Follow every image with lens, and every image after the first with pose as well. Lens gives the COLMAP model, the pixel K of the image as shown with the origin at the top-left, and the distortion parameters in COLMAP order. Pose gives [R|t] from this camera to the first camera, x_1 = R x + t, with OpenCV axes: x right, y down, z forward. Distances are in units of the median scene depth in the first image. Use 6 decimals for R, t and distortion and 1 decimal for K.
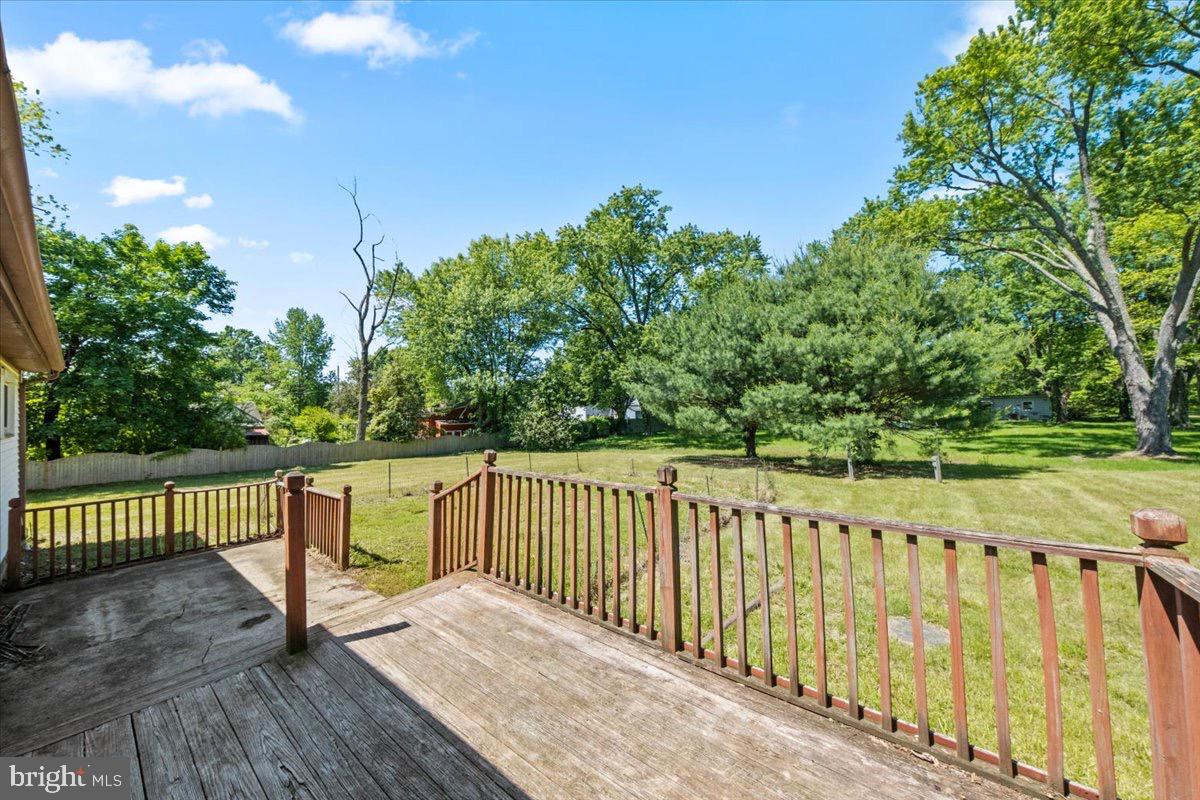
lens RADIAL K [[416.6, 0, 600.3], [0, 416.6, 405.1], [0, 0, 1]] dist [0.021936, -0.012821]
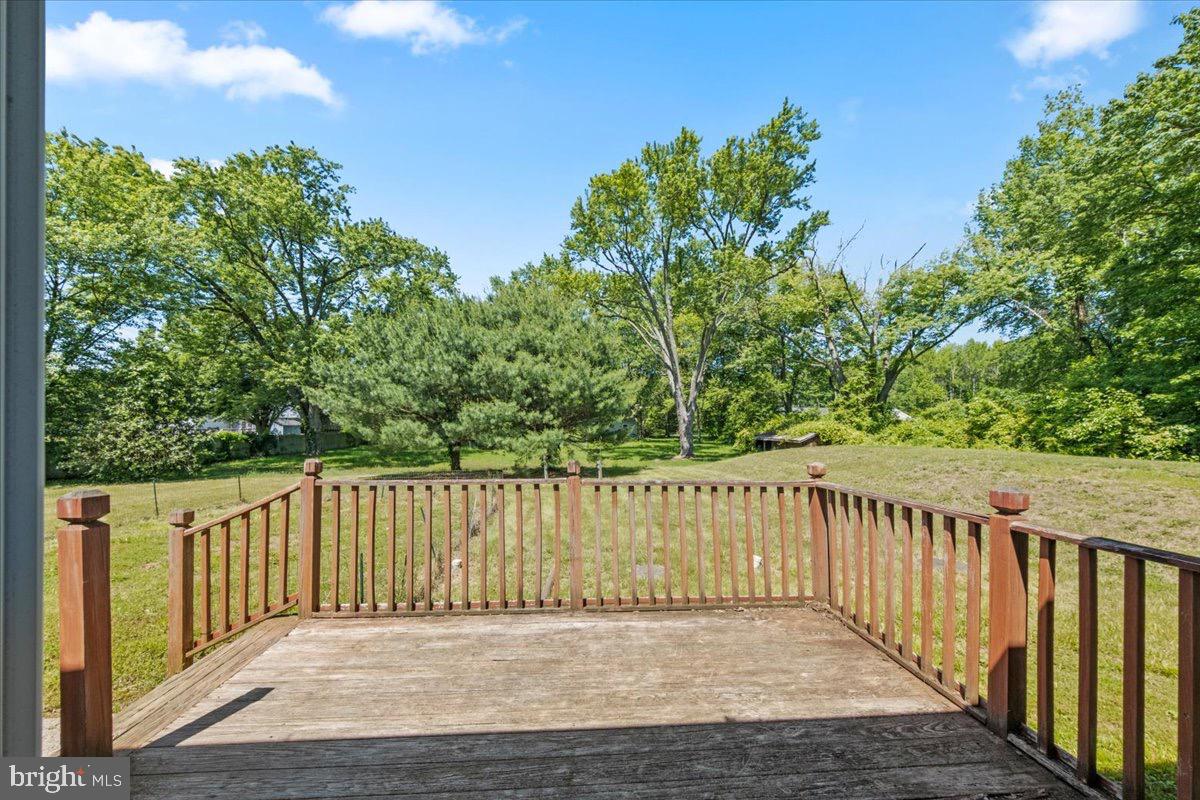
lens RADIAL K [[417.0, 0, 600.1], [0, 417.0, 429.2], [0, 0, 1]] dist [0.024958, -0.012970]
pose [[0.724079, 0.016580, 0.689517, -0.108107], [-0.026642, 0.999637, 0.003940, 0.008788], [-0.689202, -0.021222, 0.724258, 0.012779]]
